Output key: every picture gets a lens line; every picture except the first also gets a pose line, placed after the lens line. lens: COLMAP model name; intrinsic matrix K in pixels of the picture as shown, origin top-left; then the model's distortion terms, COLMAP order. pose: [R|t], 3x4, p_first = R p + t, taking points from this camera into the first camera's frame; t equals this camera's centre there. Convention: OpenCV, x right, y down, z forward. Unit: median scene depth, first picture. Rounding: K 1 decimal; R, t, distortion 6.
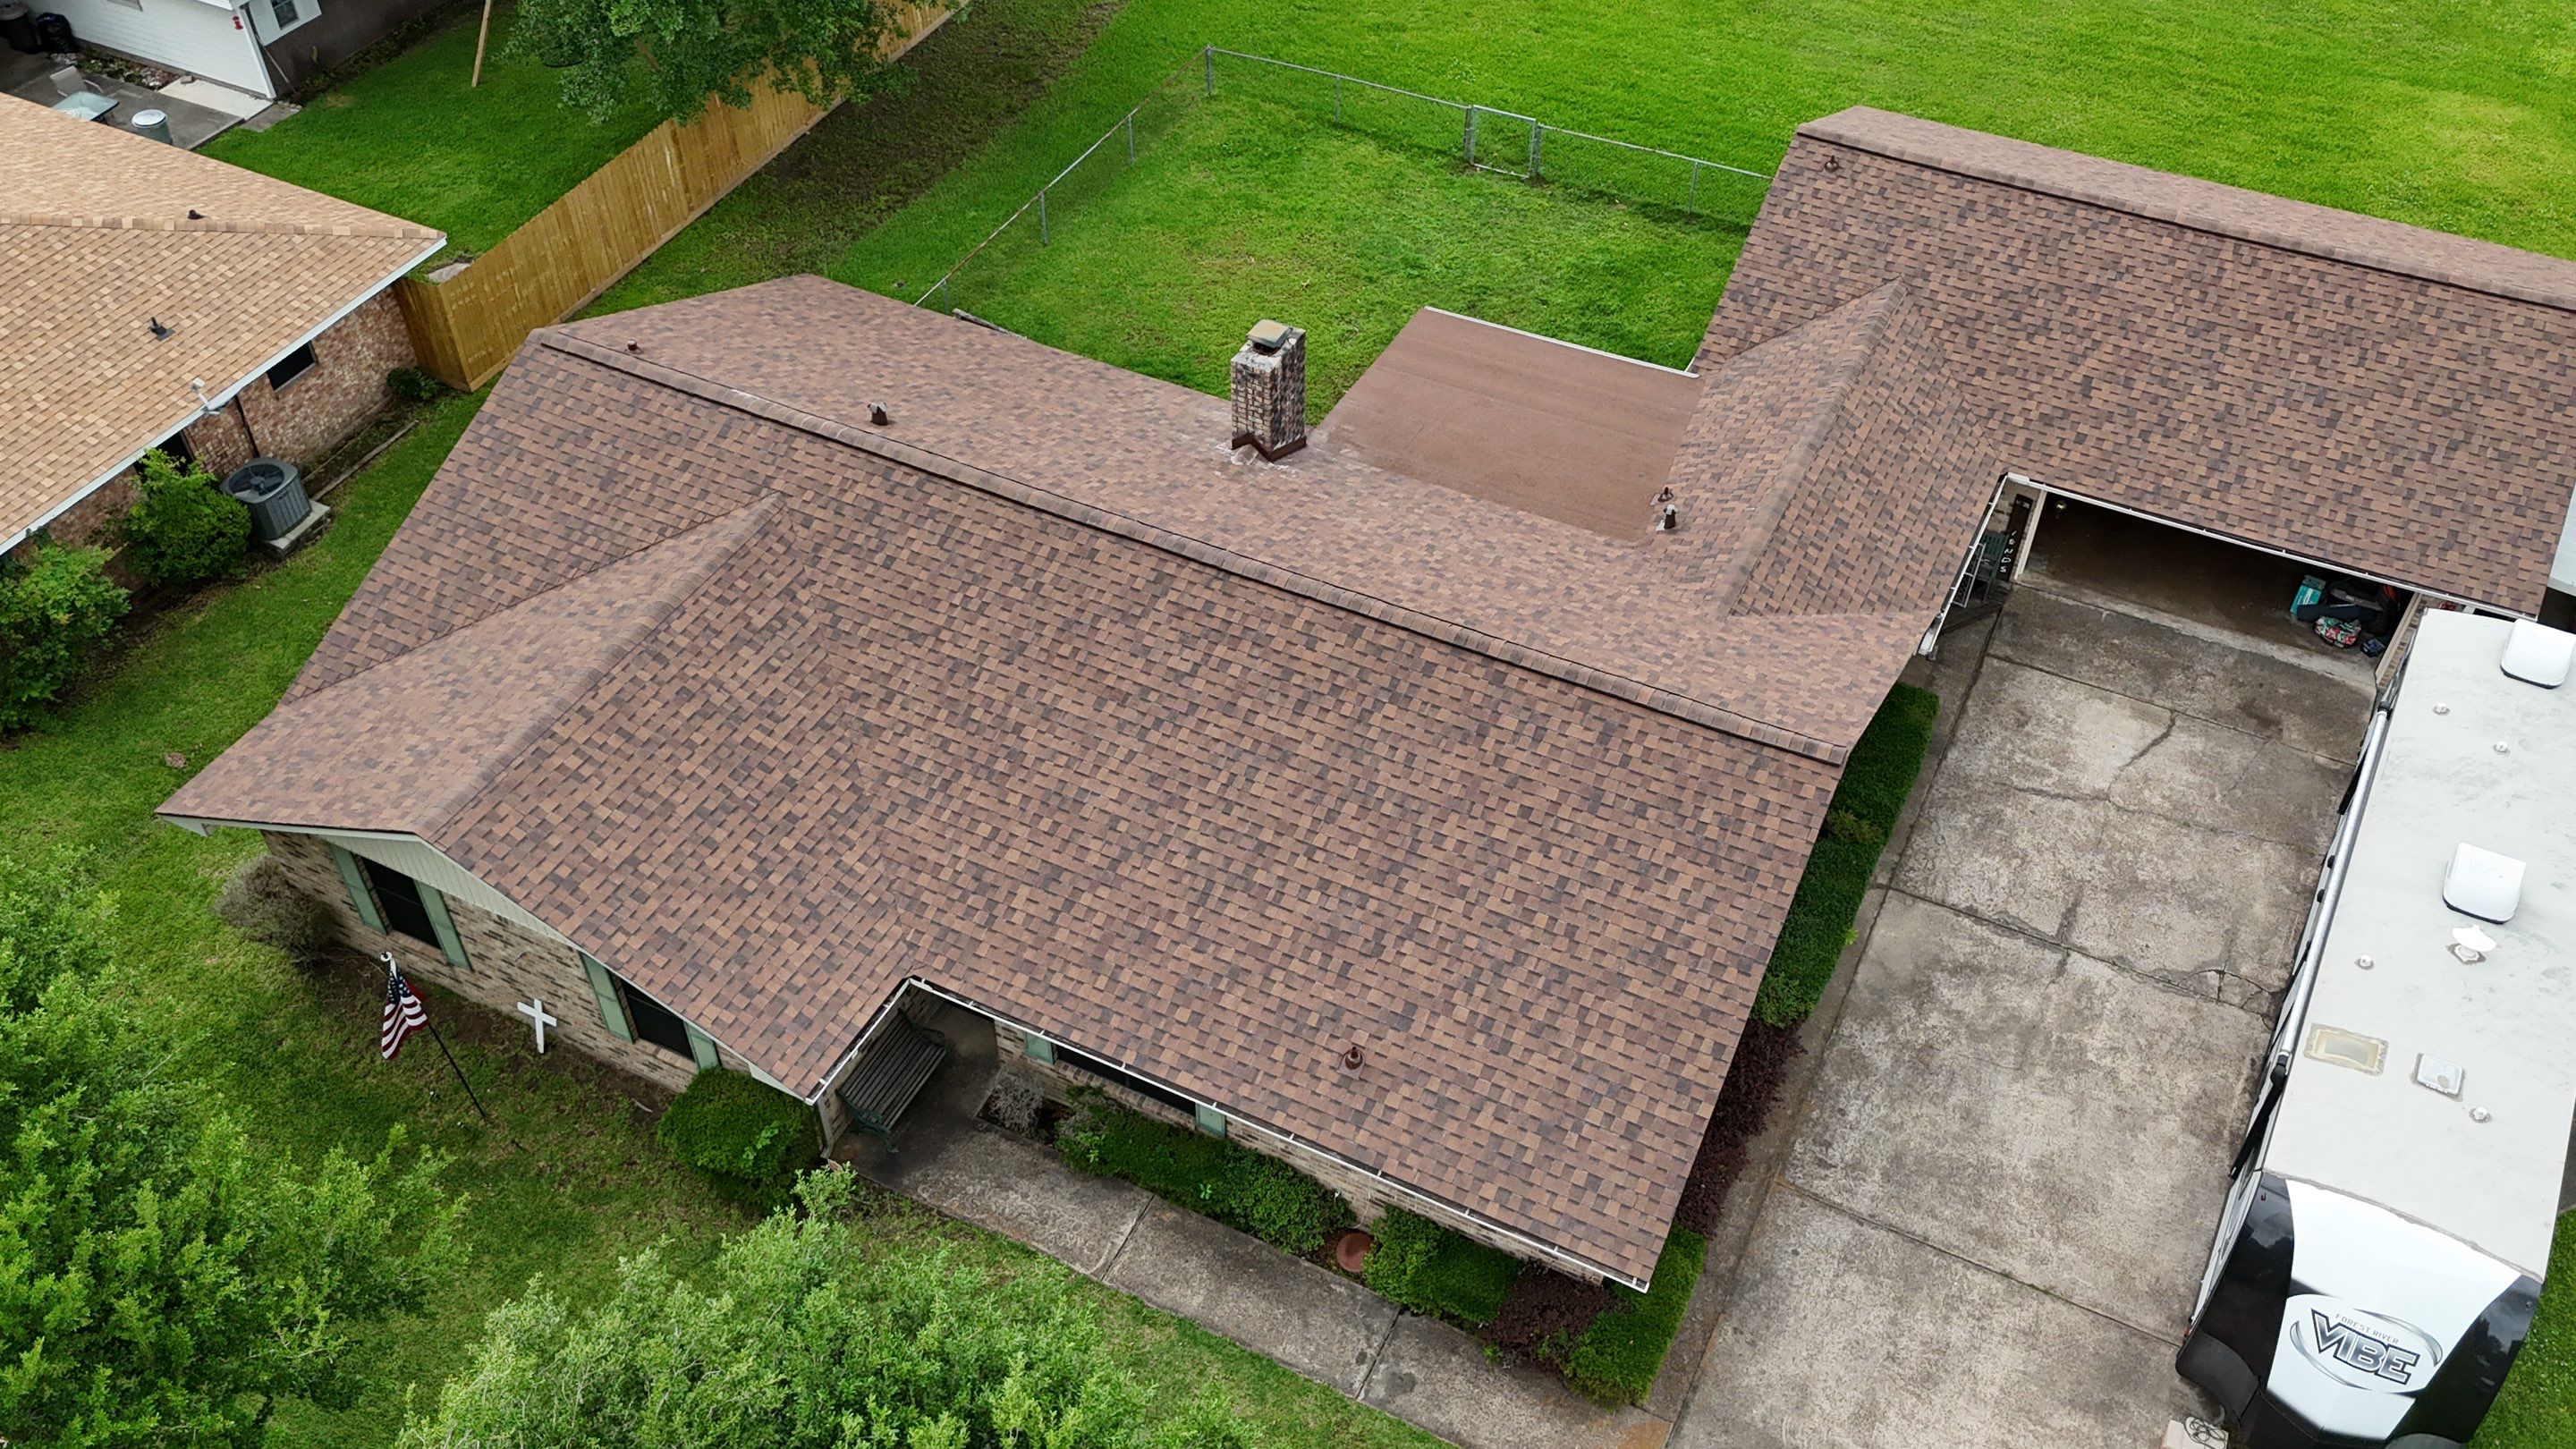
lens RADIAL K [[2164.2, 0, 1286.9], [0, 2164.2, 712.7], [0, 0, 1]] dist [0.143335, -0.295066]
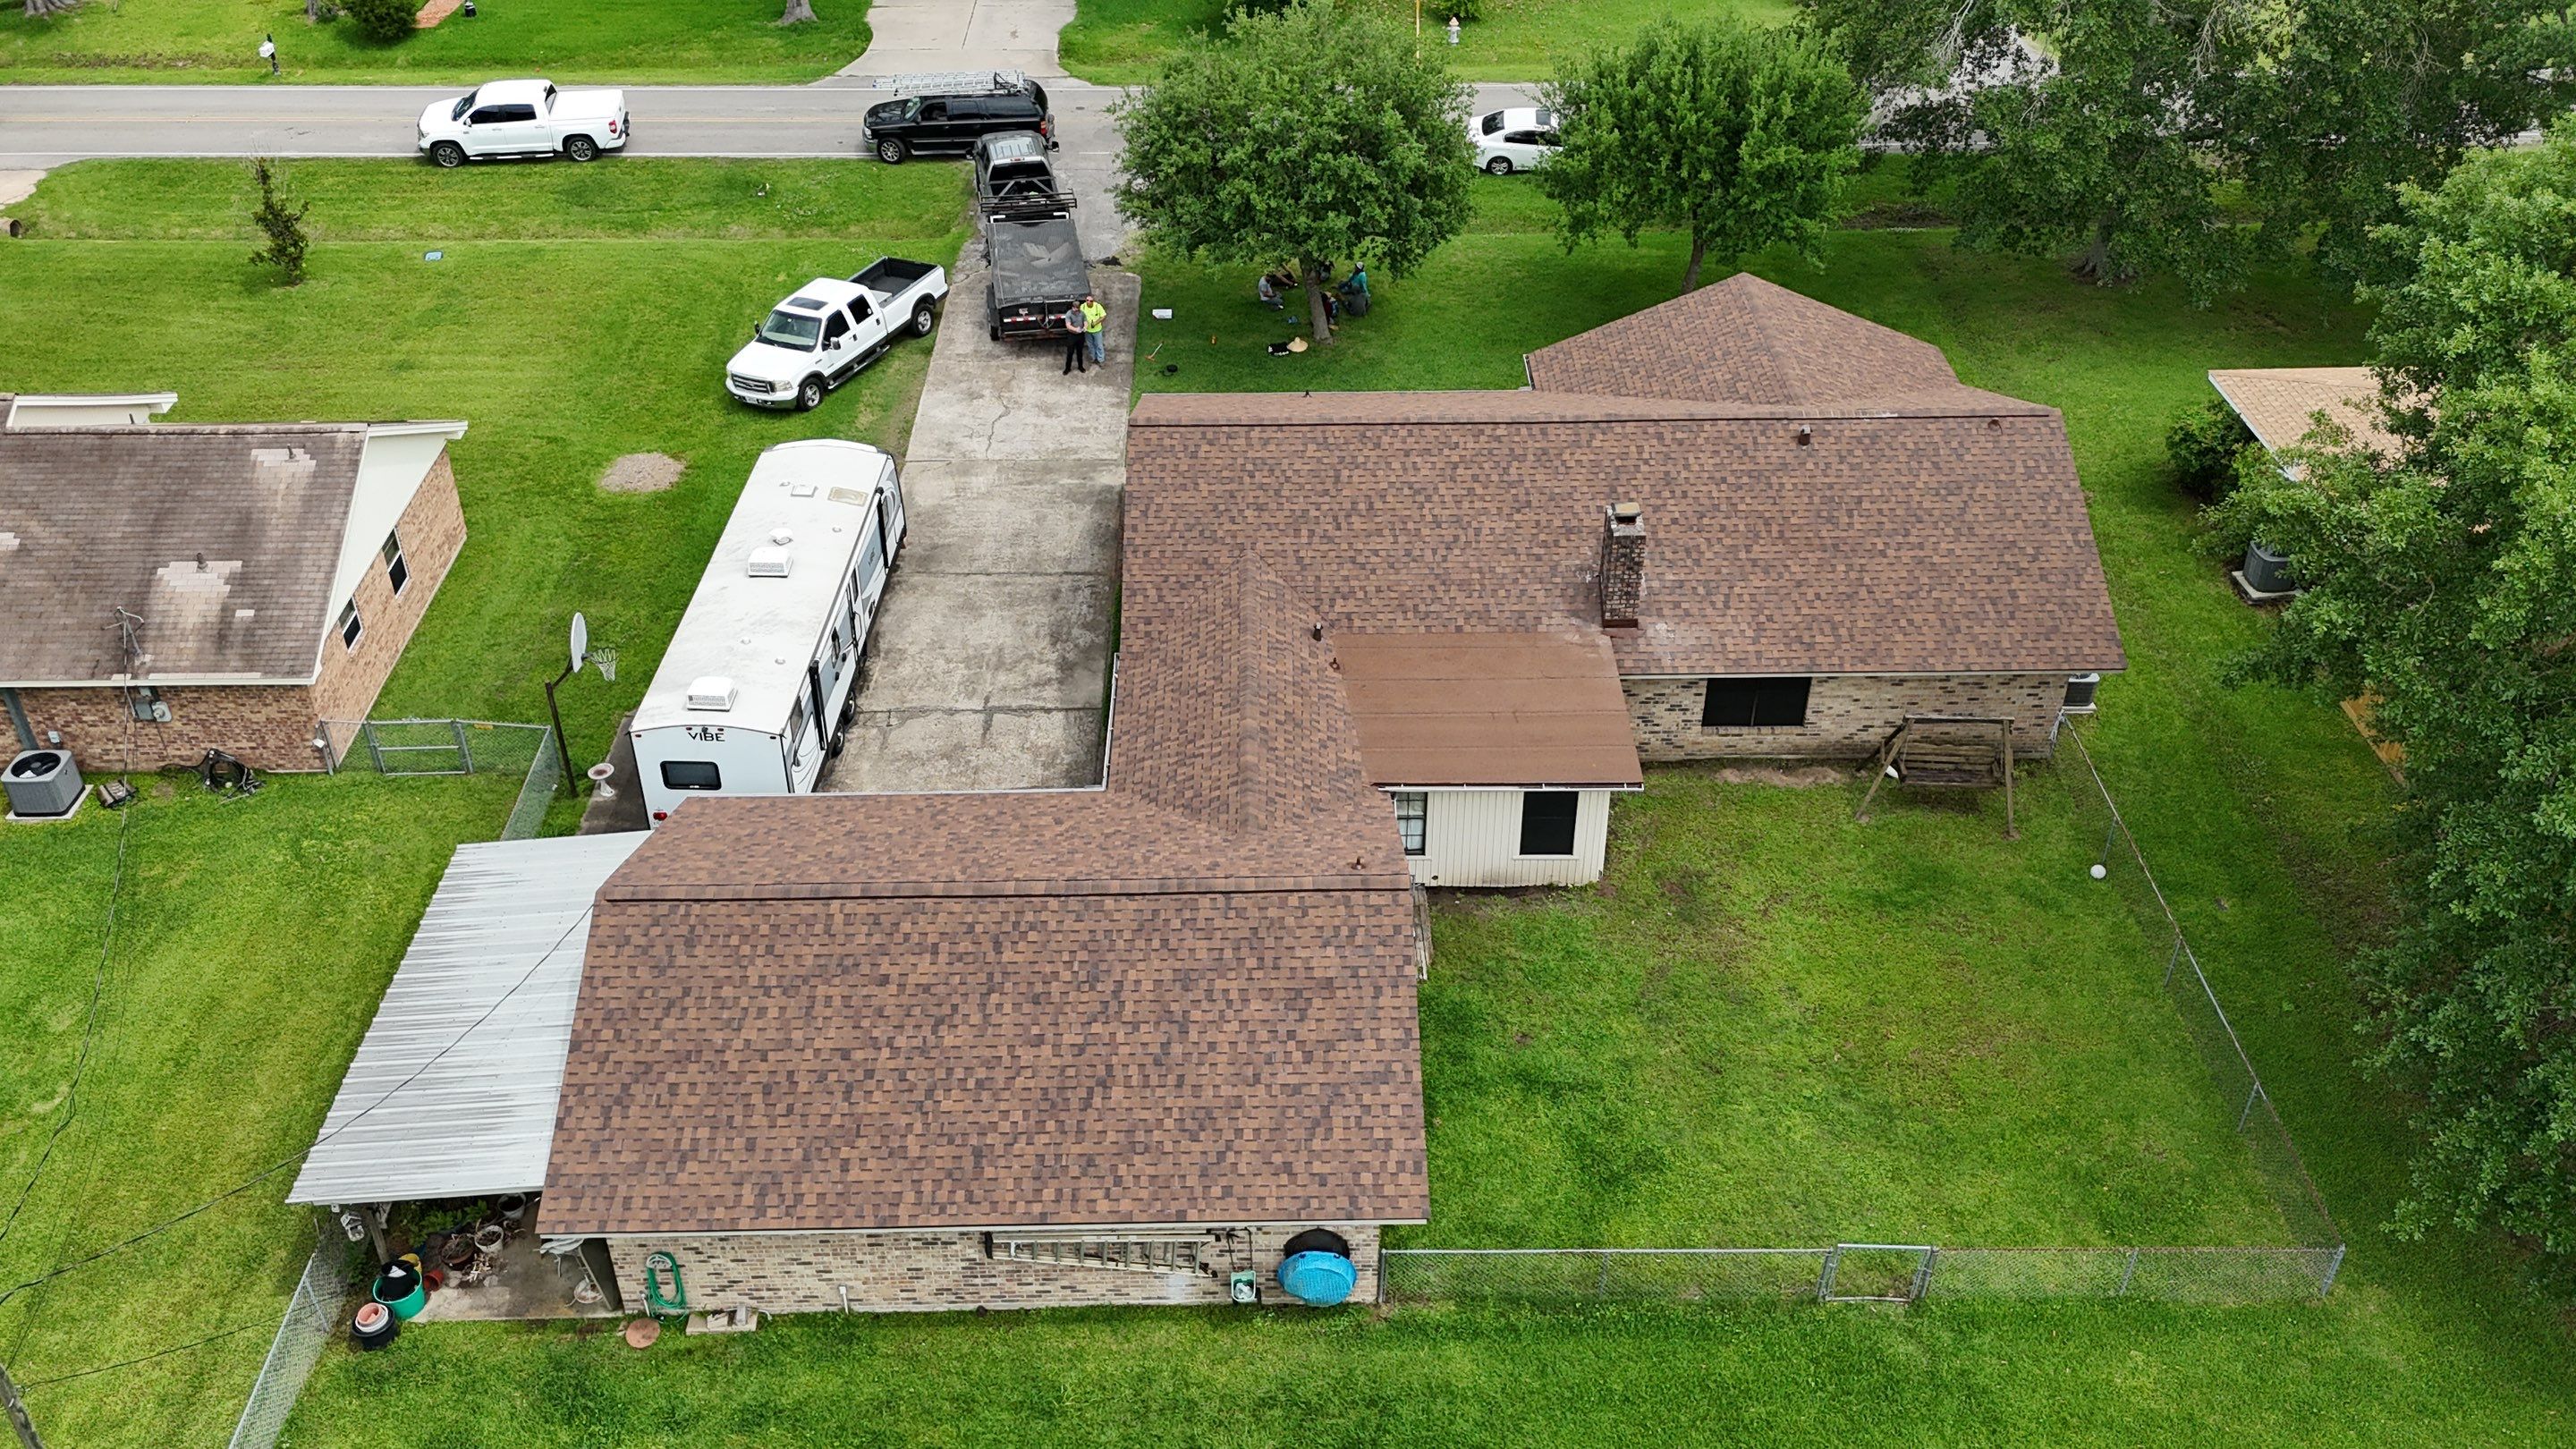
lens RADIAL K [[2156.6, 0, 1284.3], [0, 2156.6, 717.3], [0, 0, 1]] dist [0.174312, -0.486523]
pose [[-0.887690, 0.263632, -0.377498, 0.761700], [-0.320979, 0.233495, 0.917852, -1.384766], [0.330119, 0.935937, -0.122651, 1.291088]]
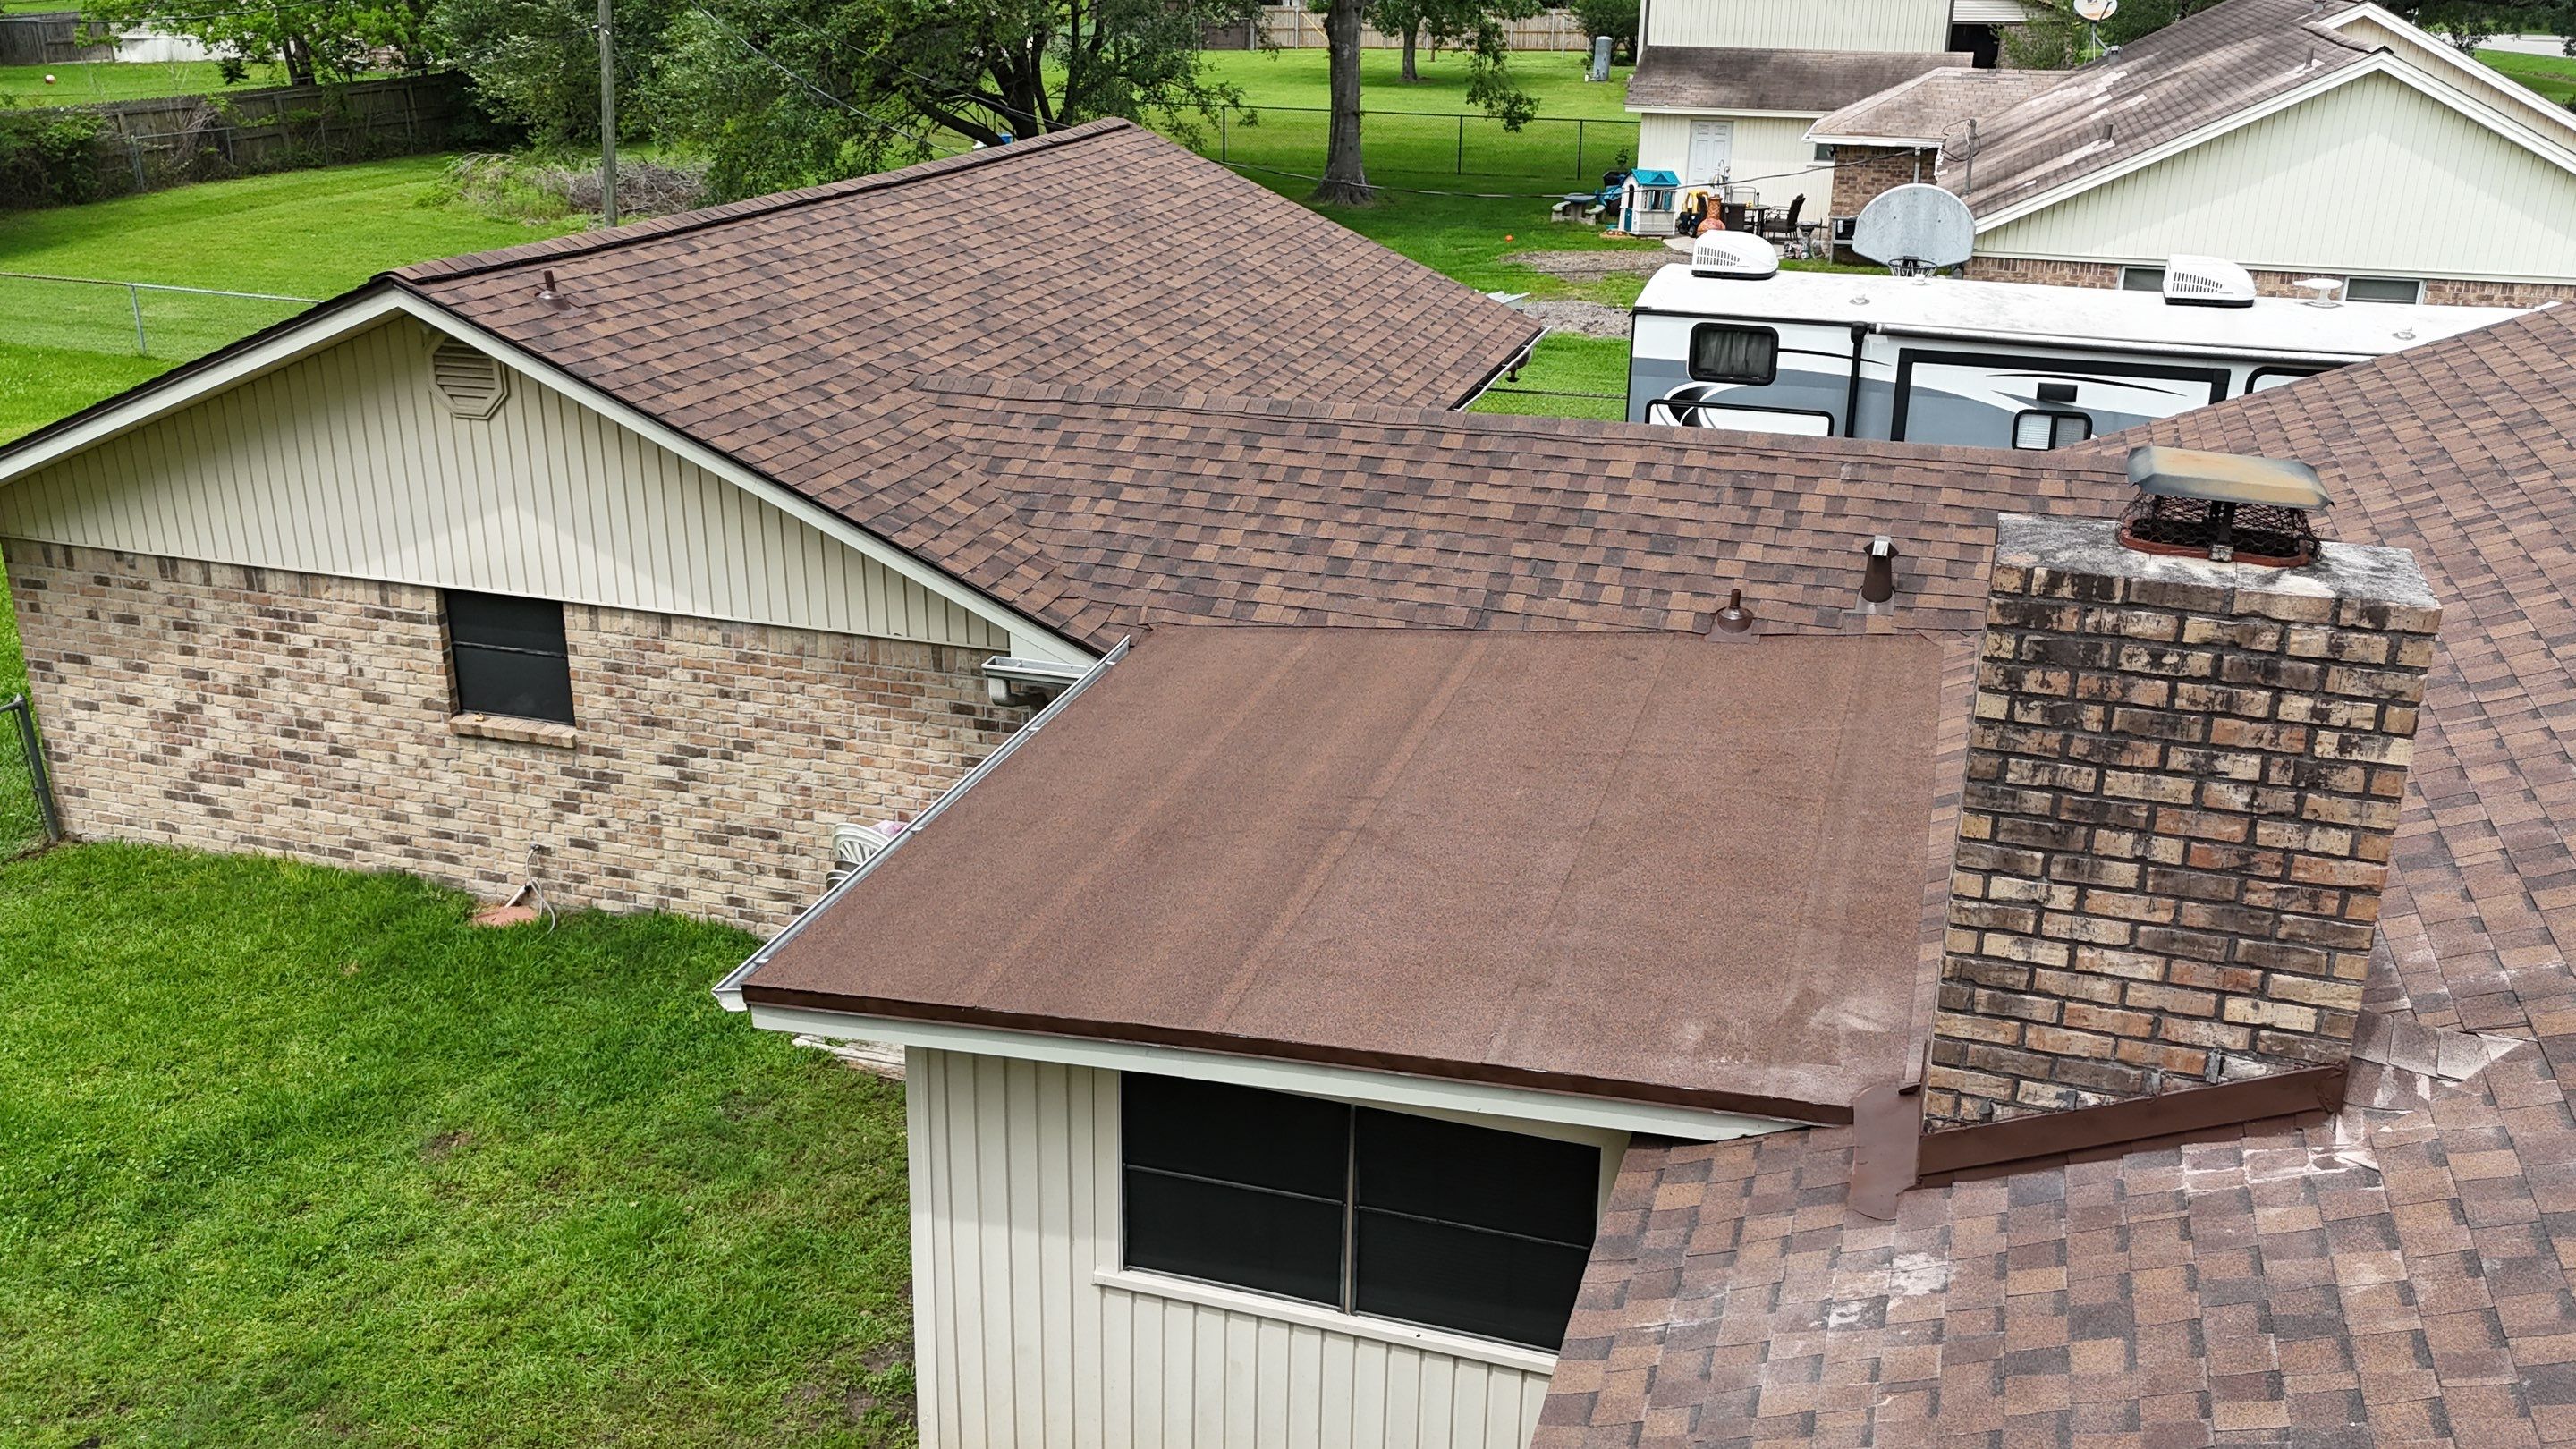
lens RADIAL K [[2156.6, 0, 1284.3], [0, 2156.6, 717.3], [0, 0, 1]] dist [0.174312, -0.486523]
pose [[-0.156882, -0.346819, 0.924719, -0.203143], [0.678419, 0.642601, 0.356106, -0.311235], [-0.717730, 0.683213, 0.134476, 1.117145]]
